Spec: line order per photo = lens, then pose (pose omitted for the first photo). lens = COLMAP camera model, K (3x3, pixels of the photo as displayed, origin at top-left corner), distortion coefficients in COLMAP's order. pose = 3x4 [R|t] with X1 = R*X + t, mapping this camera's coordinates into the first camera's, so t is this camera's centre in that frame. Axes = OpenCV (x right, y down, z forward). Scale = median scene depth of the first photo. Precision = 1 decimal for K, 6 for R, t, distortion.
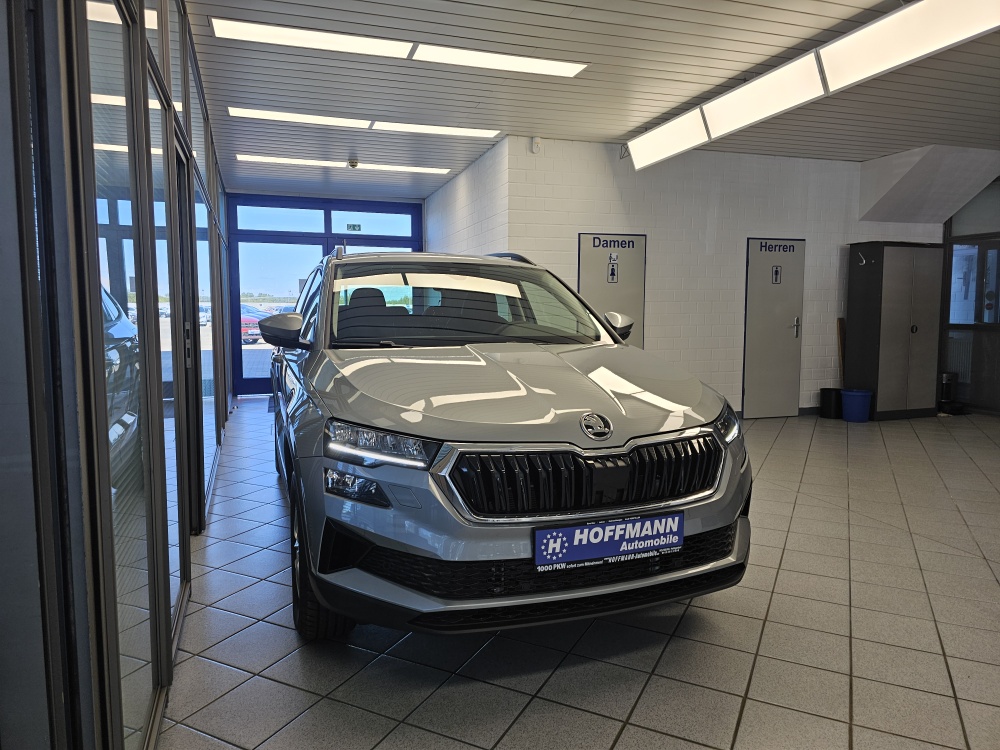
lens RADIAL K [[687.8, 0, 503.7], [0, 687.8, 371.5], [0, 0, 1]] dist [0.055963, -0.061851]
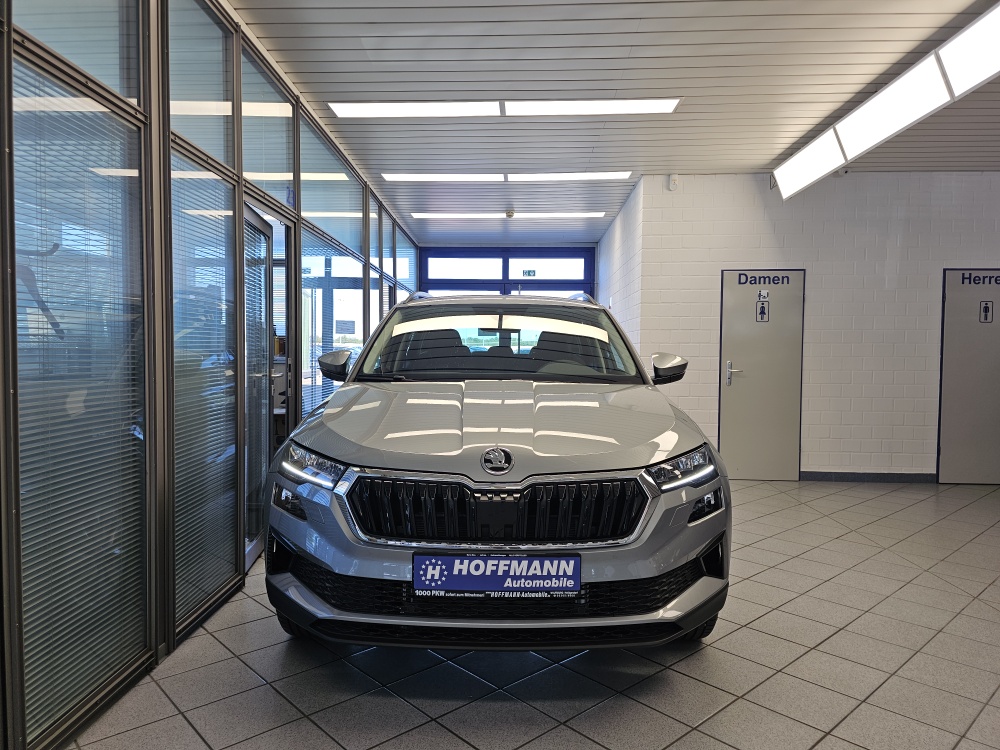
lens RADIAL K [[687.8, 0, 495.7], [0, 687.8, 381.4], [0, 0, 1]] dist [0.055963, -0.061851]
pose [[0.931574, 0.022754, -0.362838, 0.217713], [-0.039952, 0.998402, -0.039963, 0.001262], [0.361349, 0.051725, 0.930995, 0.020663]]
